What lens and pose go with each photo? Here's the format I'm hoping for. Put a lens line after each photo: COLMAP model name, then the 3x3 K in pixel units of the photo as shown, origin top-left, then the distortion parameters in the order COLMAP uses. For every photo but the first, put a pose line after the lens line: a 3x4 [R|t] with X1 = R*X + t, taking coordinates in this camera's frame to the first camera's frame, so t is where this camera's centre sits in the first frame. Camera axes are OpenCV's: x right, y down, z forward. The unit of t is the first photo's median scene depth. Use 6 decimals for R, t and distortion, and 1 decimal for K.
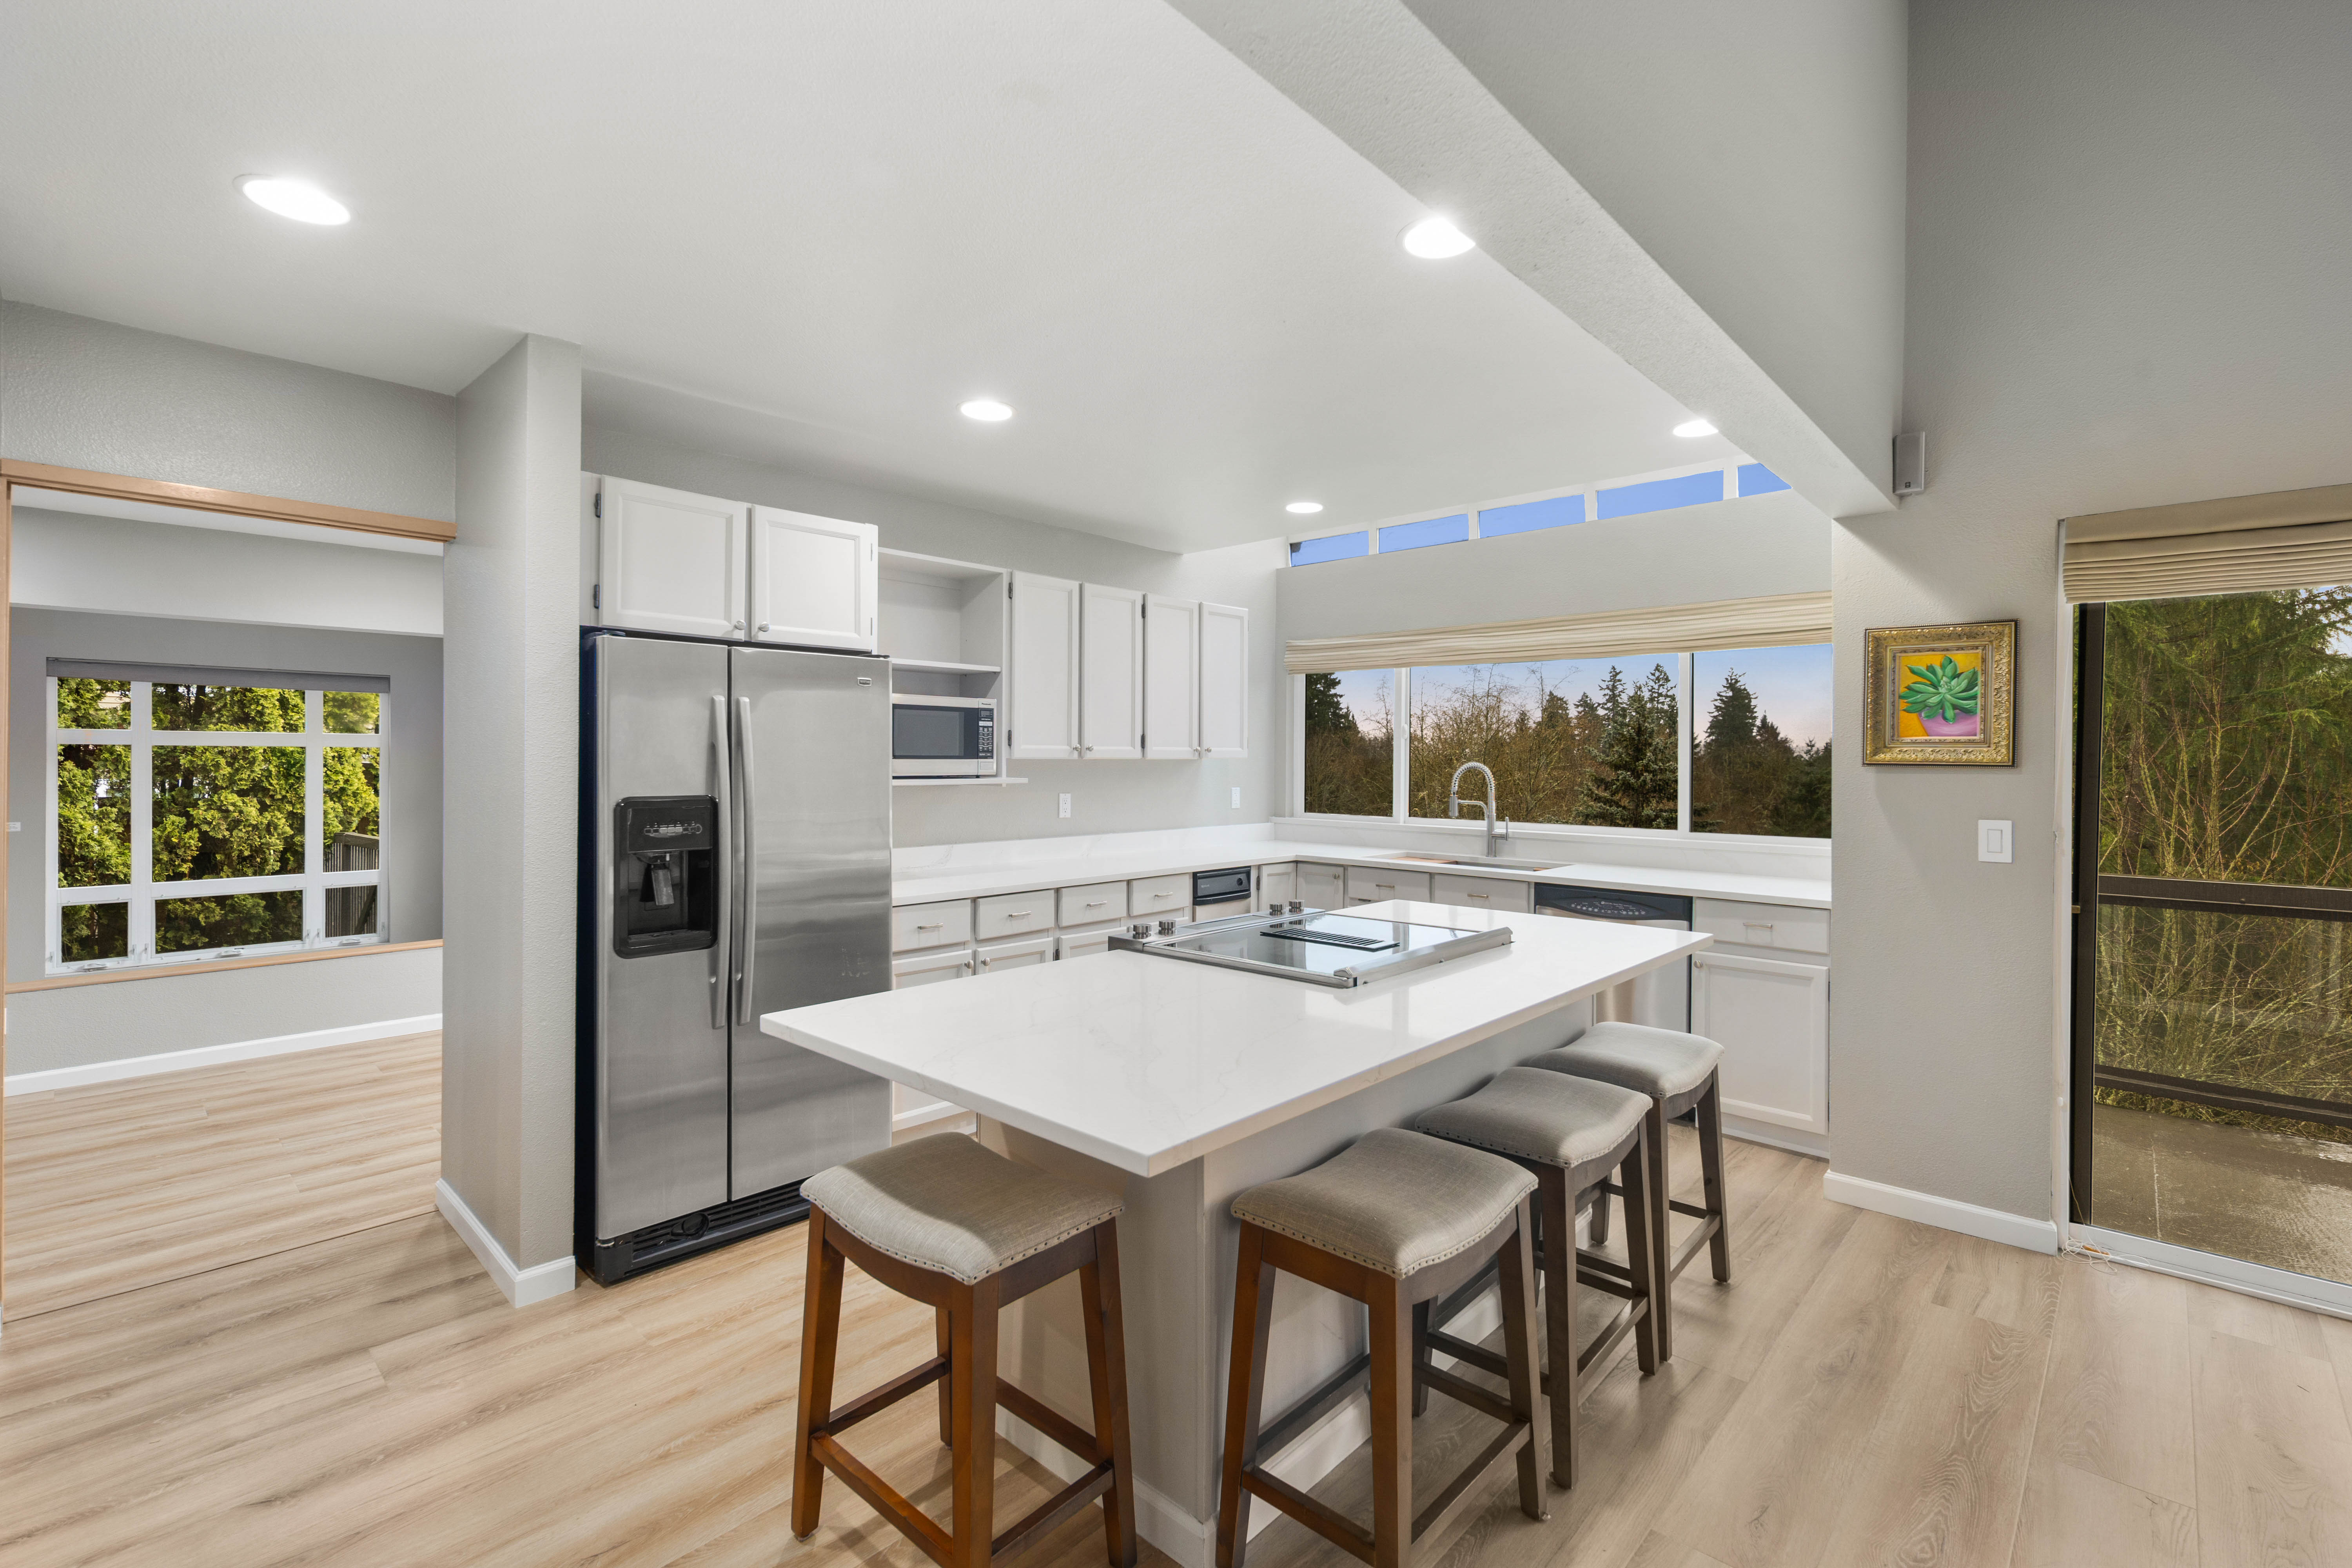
lens RADIAL K [[1027.4, 0, 1182.7], [0, 1027.4, 765.1], [0, 0, 1]] dist [0.002159, -0.000434]
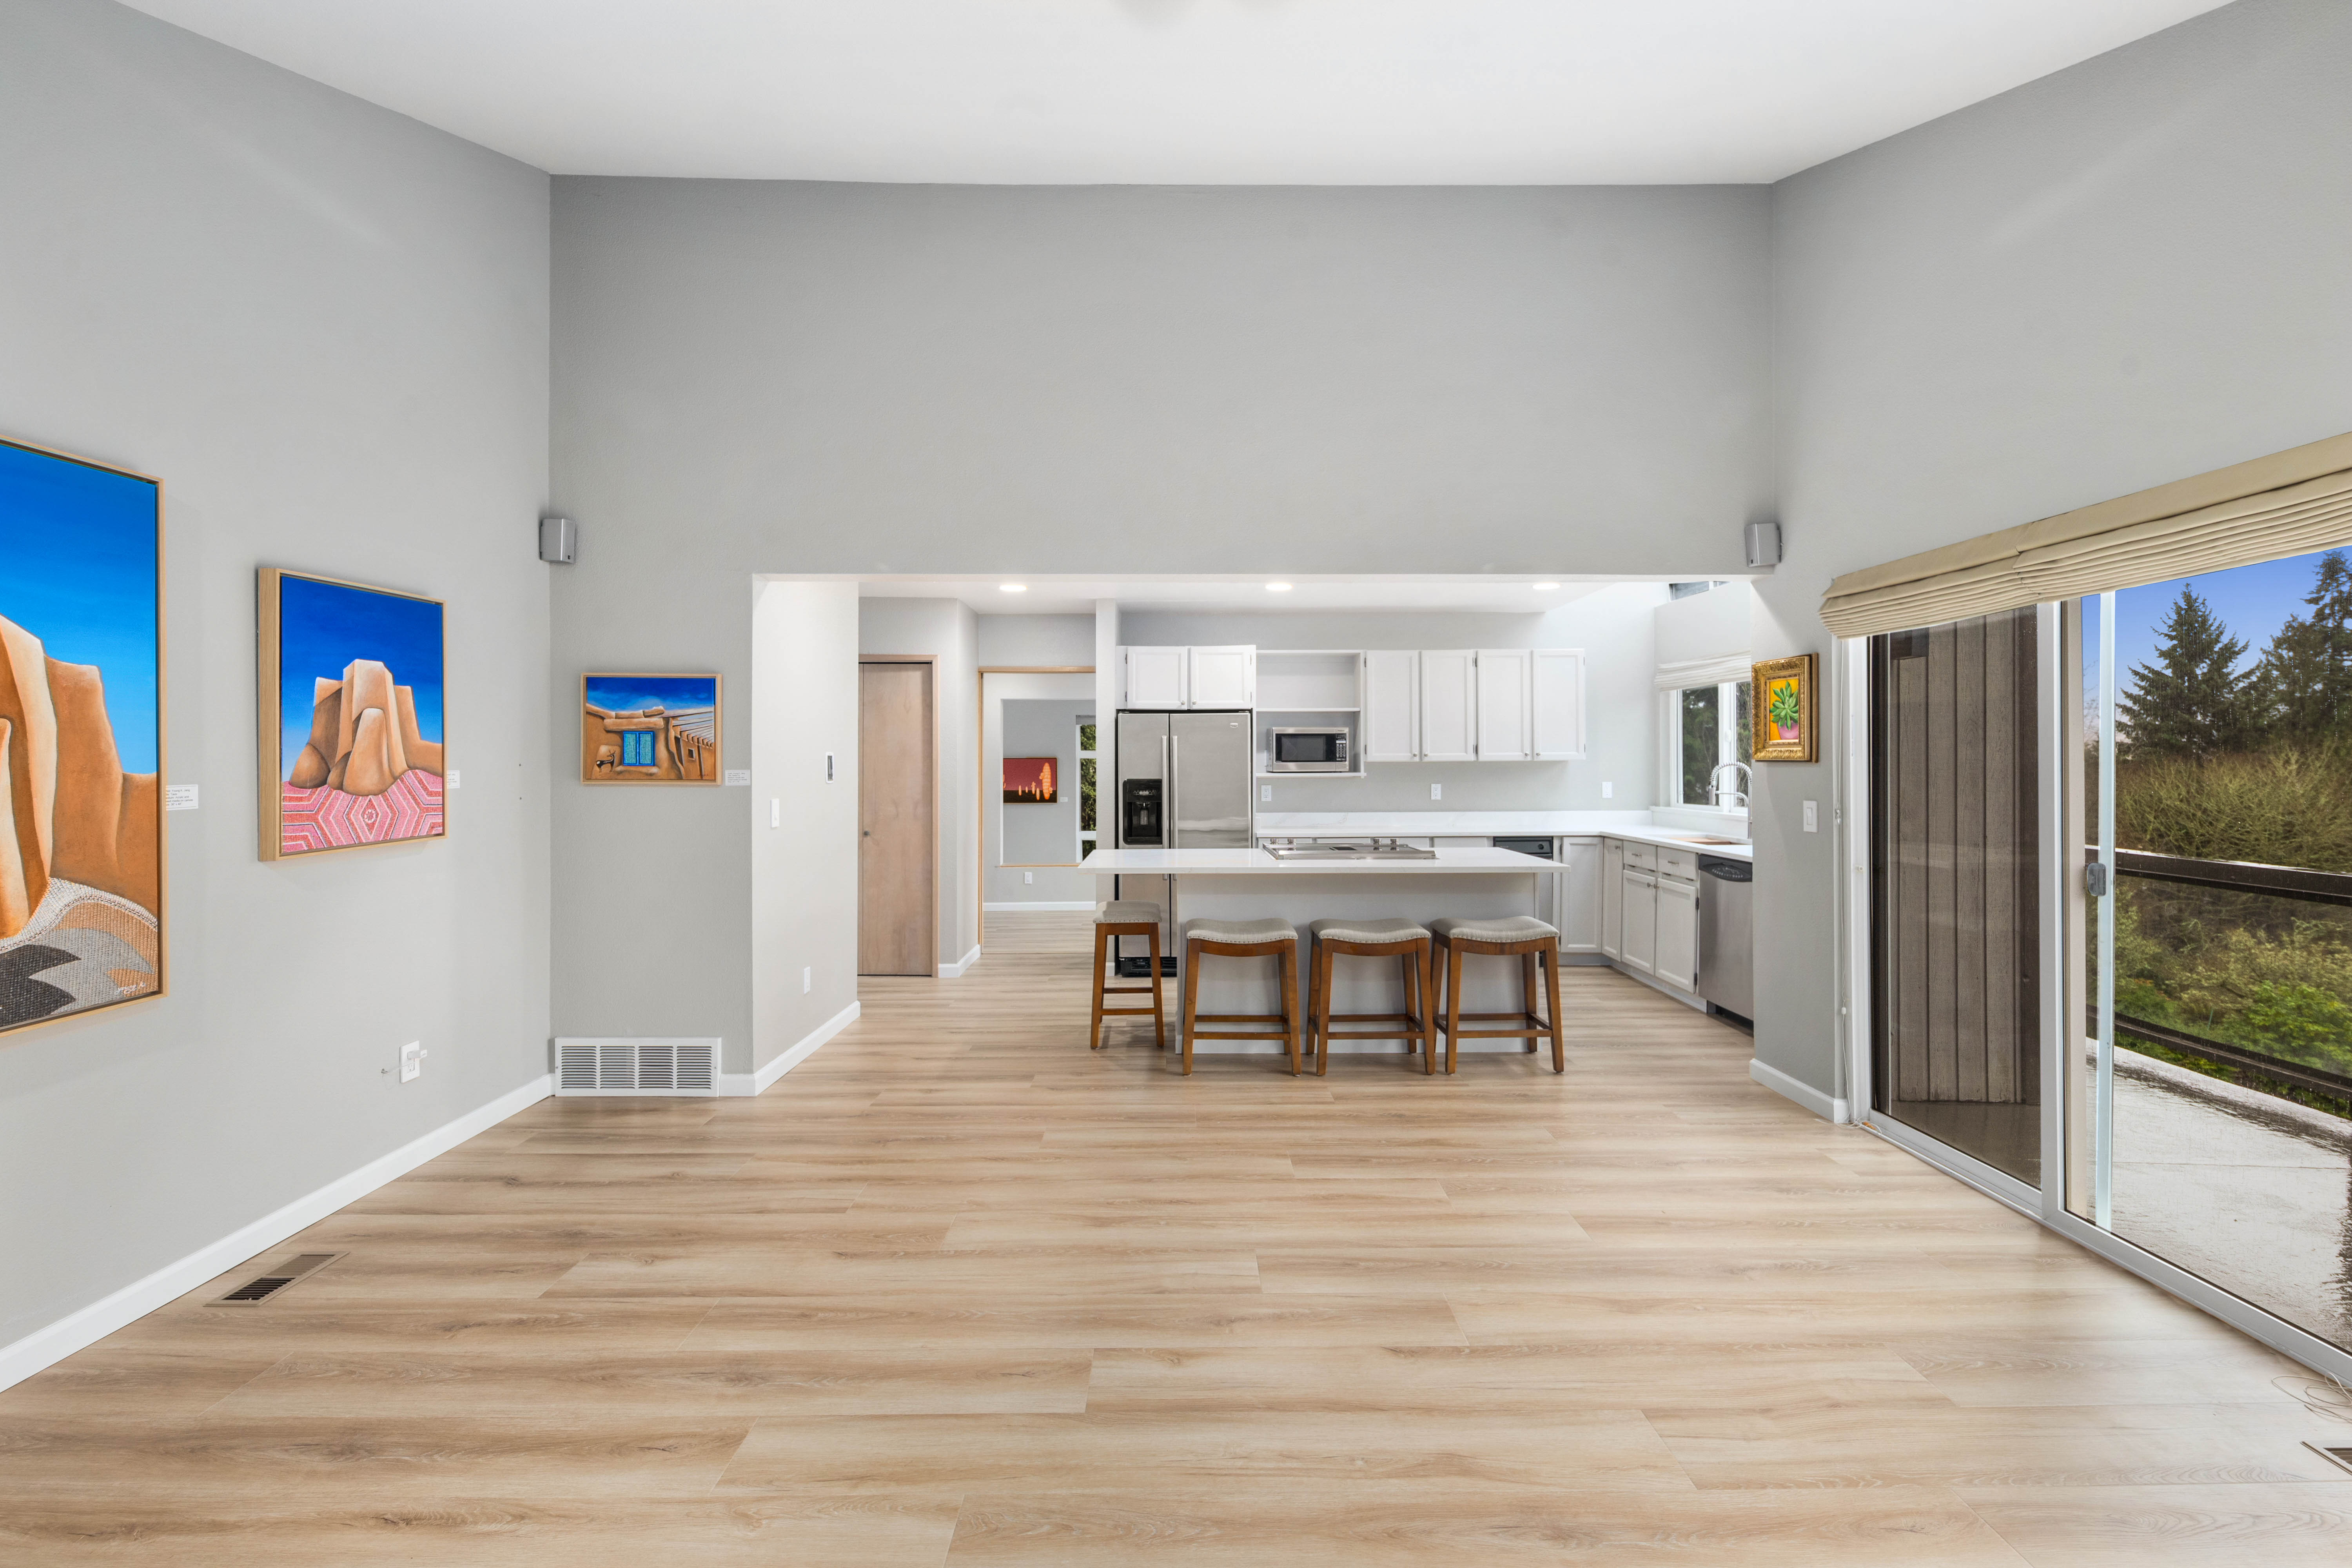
lens RADIAL K [[1027.4, 0, 1182.7], [0, 1027.4, 765.1], [0, 0, 1]] dist [0.002159, -0.000434]
pose [[0.686628, -0.006350, -0.726981, 0.892840], [0.003414, 0.999979, -0.005510, 0.007979], [0.727001, 0.001301, 0.686635, -0.396940]]
